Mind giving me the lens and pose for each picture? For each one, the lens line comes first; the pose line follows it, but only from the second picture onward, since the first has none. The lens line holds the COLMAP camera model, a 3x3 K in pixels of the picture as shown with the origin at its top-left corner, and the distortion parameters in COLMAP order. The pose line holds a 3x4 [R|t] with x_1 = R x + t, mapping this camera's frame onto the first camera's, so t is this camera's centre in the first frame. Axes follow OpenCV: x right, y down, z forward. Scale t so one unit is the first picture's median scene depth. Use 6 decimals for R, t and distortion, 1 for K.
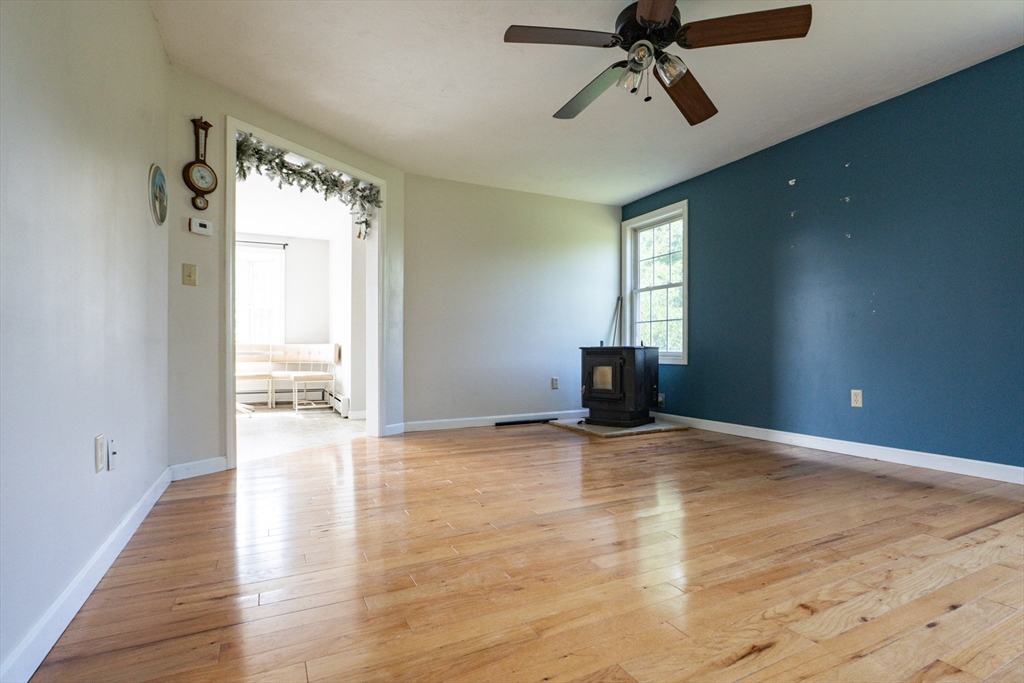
lens RADIAL K [[505.0, 0, 524.3], [0, 505.0, 347.1], [0, 0, 1]] dist [-0.026838, 0.002050]
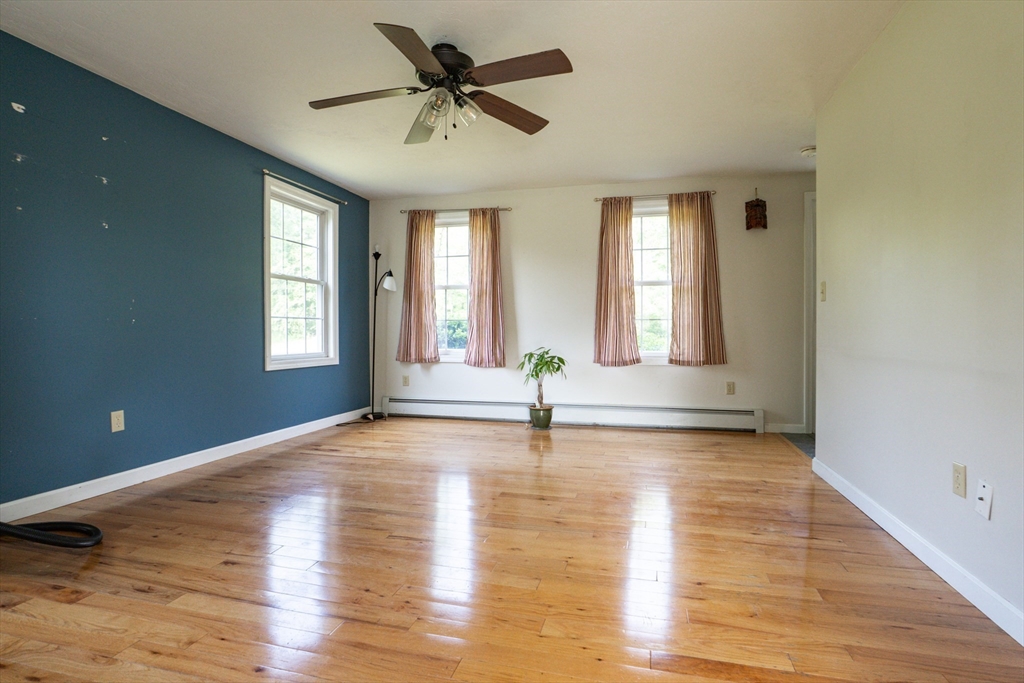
lens RADIAL K [[499.6, 0, 512.0], [0, 499.6, 341.5], [0, 0, 1]] dist [-0.002000, 0.000055]
pose [[-0.735418, -0.014979, 0.677448, -0.523253], [-0.007964, 0.999878, 0.013463, -0.065324], [-0.677567, 0.004505, -0.735447, 1.507349]]
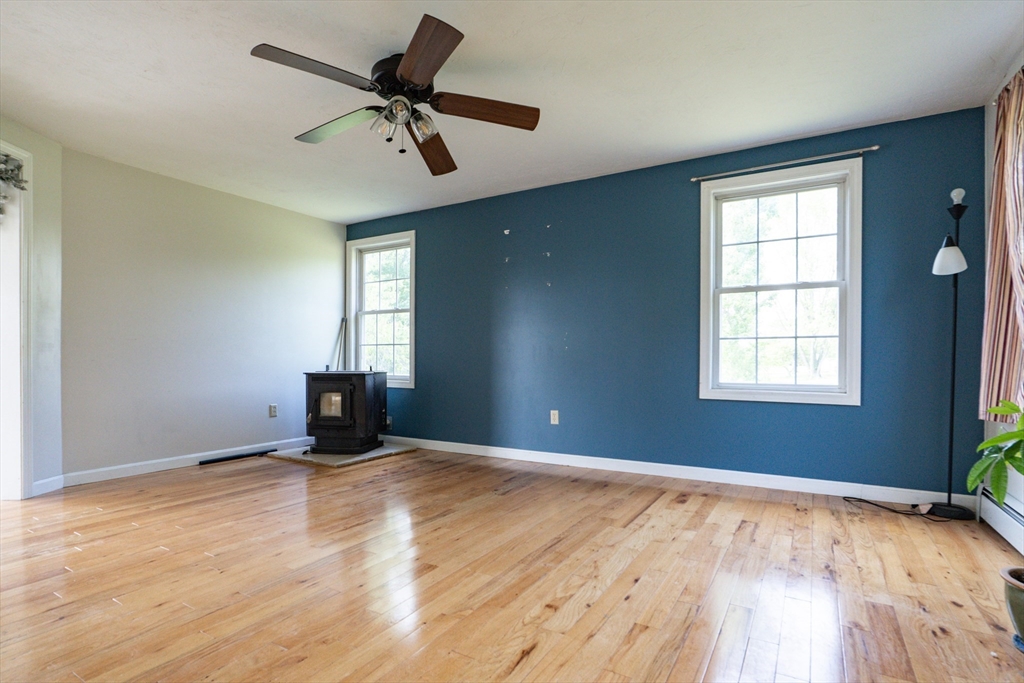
lens RADIAL K [[503.9, 0, 526.6], [0, 503.9, 358.9], [0, 0, 1]] dist [-0.031002, 0.008390]
pose [[0.841273, 0.003954, 0.540596, -0.093407], [-0.006044, 0.999980, 0.002091, -0.059350], [-0.540576, -0.005026, 0.841280, -0.023989]]
